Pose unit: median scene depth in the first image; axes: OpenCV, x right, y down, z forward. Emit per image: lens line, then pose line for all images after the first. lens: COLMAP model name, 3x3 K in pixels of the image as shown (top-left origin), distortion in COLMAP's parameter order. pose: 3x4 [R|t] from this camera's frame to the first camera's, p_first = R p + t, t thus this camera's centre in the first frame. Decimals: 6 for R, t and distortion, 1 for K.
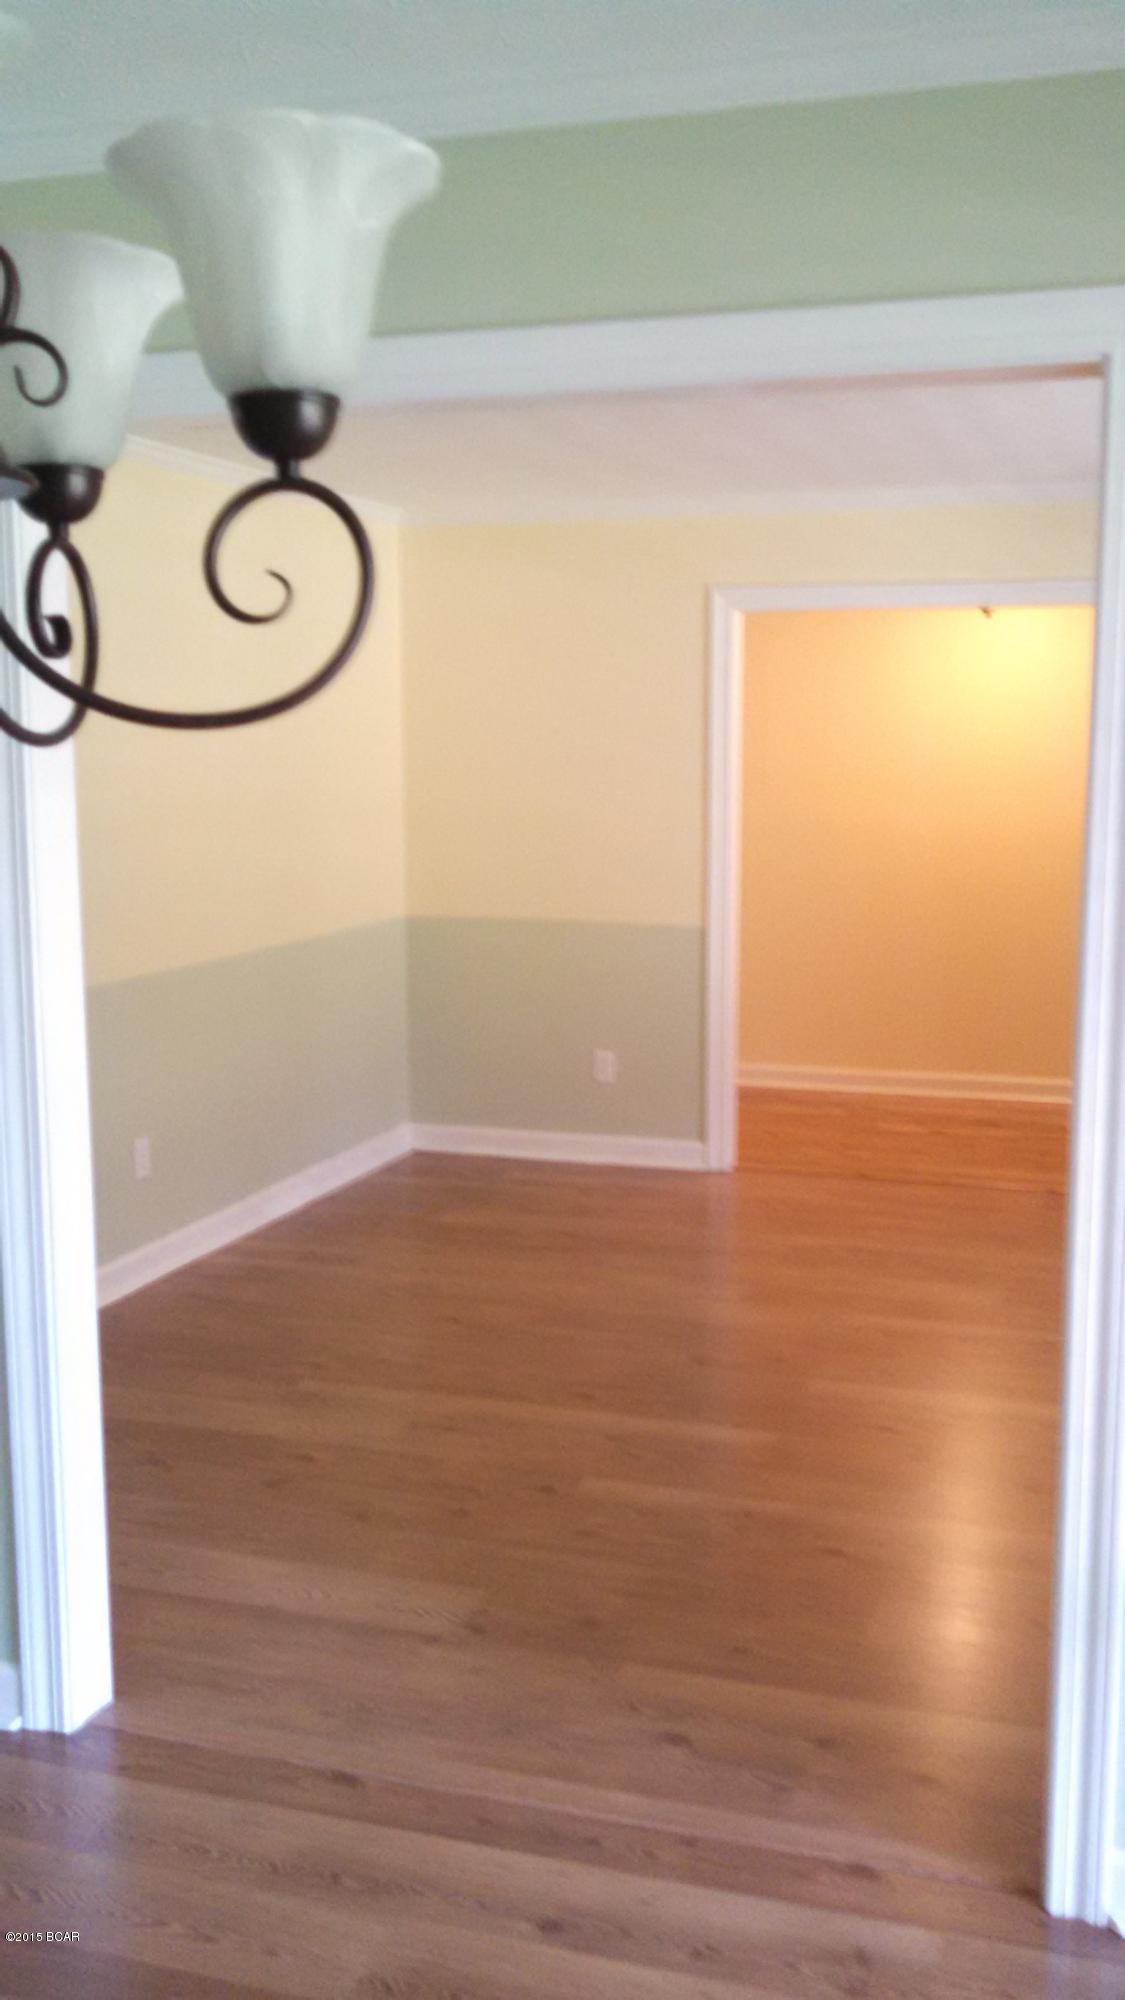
lens RADIAL K [[1957.4, 0, 562.5], [0, 1957.4, 1000.0], [0, 0, 1]] dist [-0.003851, -0.030306]
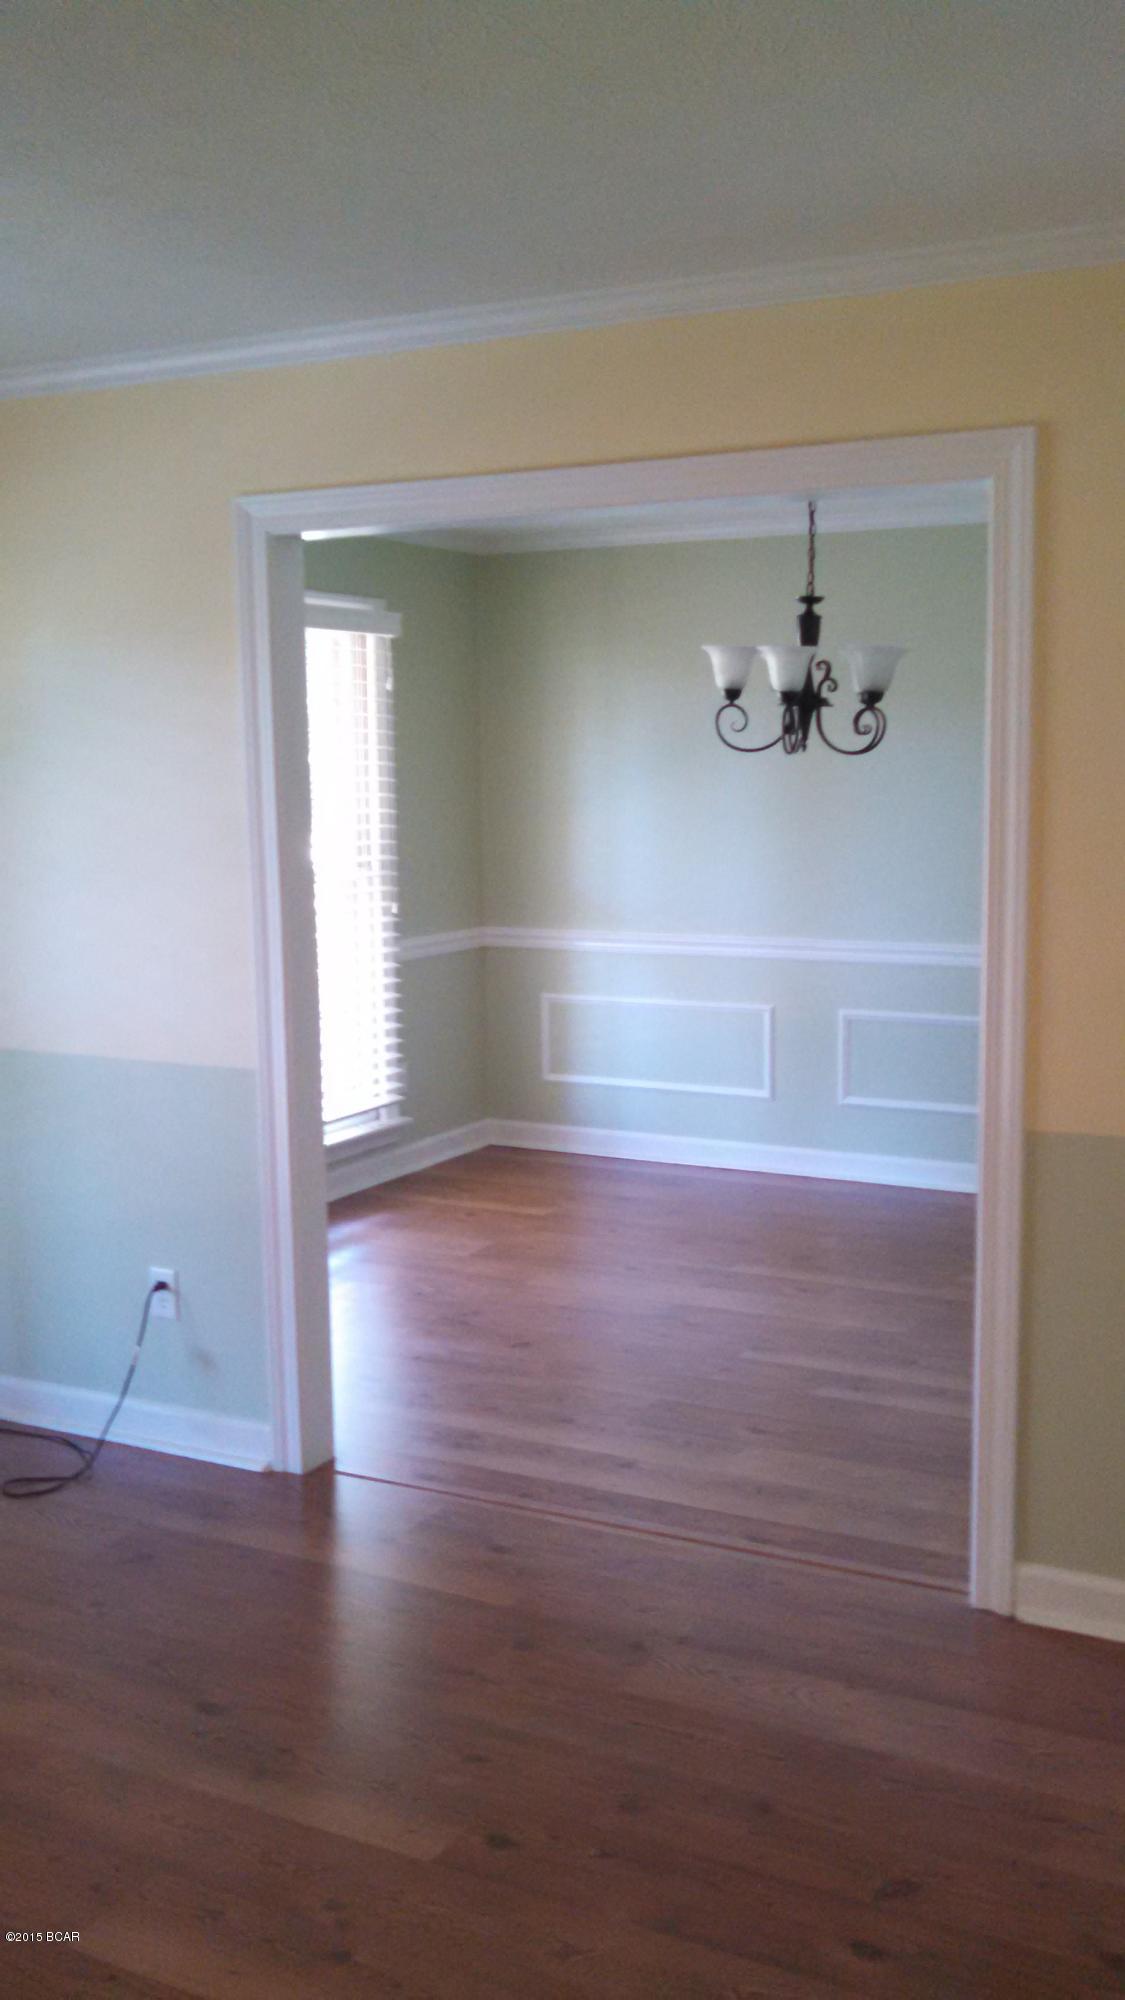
lens RADIAL K [[1957.4, 0, 562.5], [0, 1957.4, 1000.0], [0, 0, 1]] dist [-0.003851, -0.030306]
pose [[-0.986233, -0.006602, 0.165230, -0.169221], [0.036307, 0.966176, 0.255317, -0.255979], [-0.161327, 0.257801, -0.952634, 1.874229]]
